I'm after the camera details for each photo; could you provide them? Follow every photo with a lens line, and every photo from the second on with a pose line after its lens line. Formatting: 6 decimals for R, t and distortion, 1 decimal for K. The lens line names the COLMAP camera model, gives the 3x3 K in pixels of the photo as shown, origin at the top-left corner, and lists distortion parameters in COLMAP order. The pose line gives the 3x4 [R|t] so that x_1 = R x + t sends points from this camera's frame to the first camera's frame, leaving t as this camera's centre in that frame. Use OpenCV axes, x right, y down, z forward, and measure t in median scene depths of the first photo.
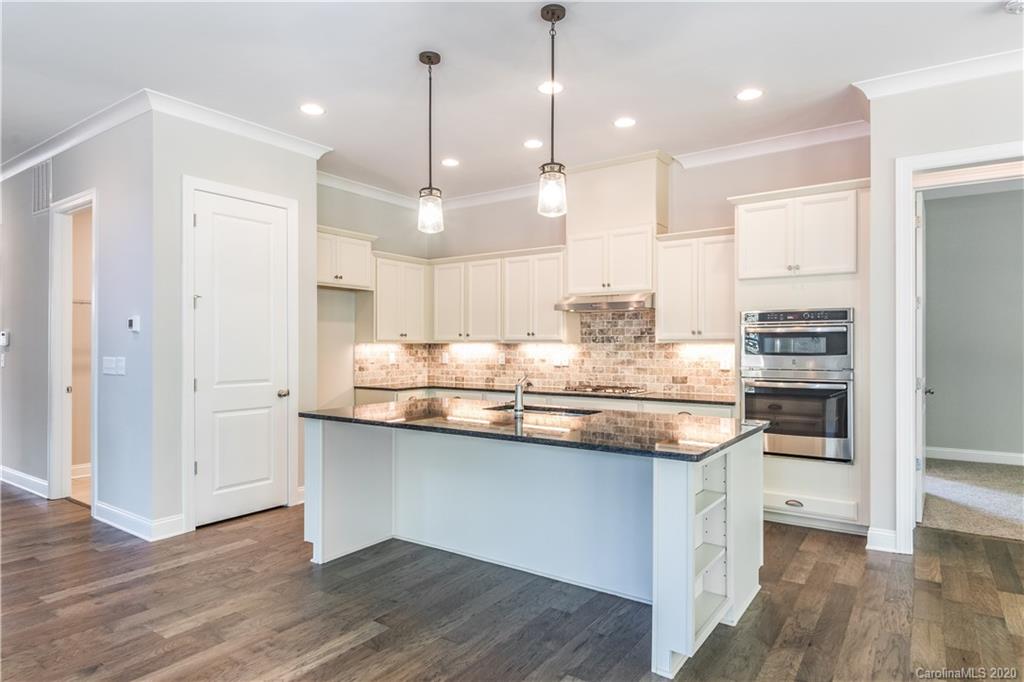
lens RADIAL K [[609.2, 0, 508.0], [0, 609.2, 341.2], [0, 0, 1]] dist [0.024377, 0.000268]
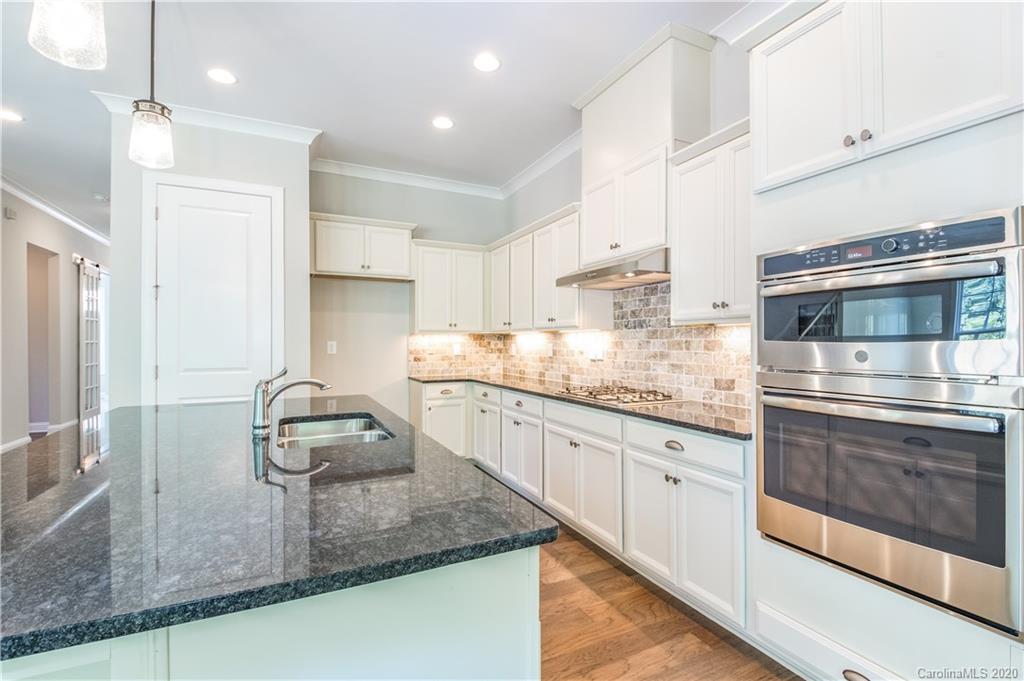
lens RADIAL K [[475.5, 0, 512.0], [0, 475.5, 340.5], [0, 0, 1]] dist [0.013432, -0.000413]
pose [[0.877367, -0.003522, -0.479806, 0.307425], [0.004890, 0.999987, 0.001601, 0.015432], [0.479794, -0.003751, 0.877373, 0.435665]]
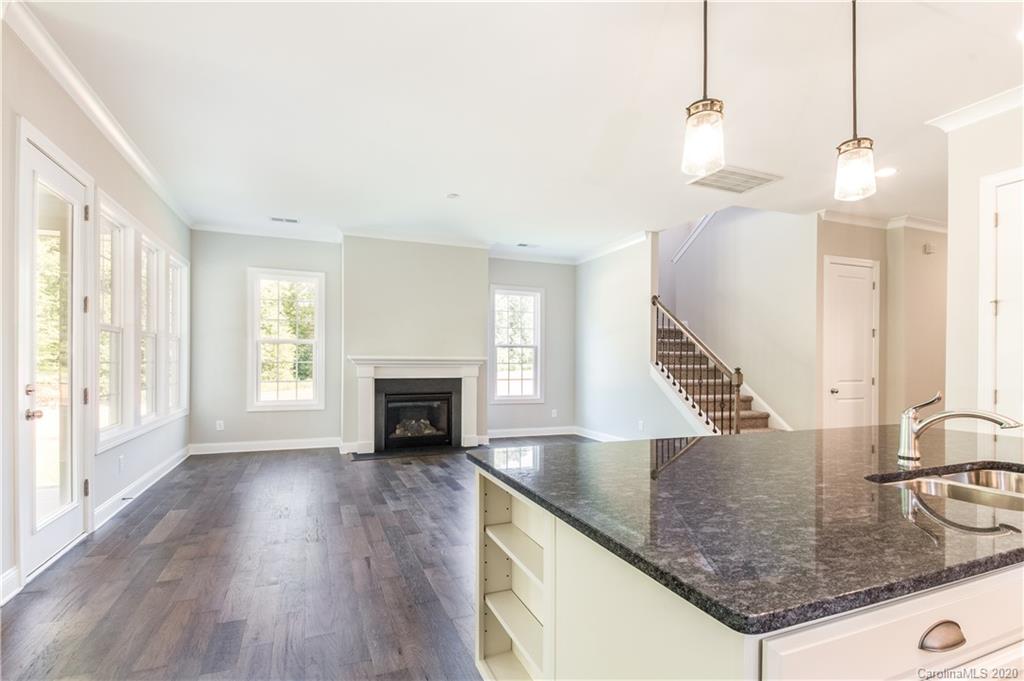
lens RADIAL K [[463.9, 0, 512.5], [0, 463.9, 365.2], [0, 0, 1]] dist [-0.001563, -0.000359]
pose [[-0.536841, 0.000284, -0.843684, 0.396792], [0.001005, 0.999999, -0.000303, 0.019501], [0.843683, -0.001010, -0.536841, 0.677192]]
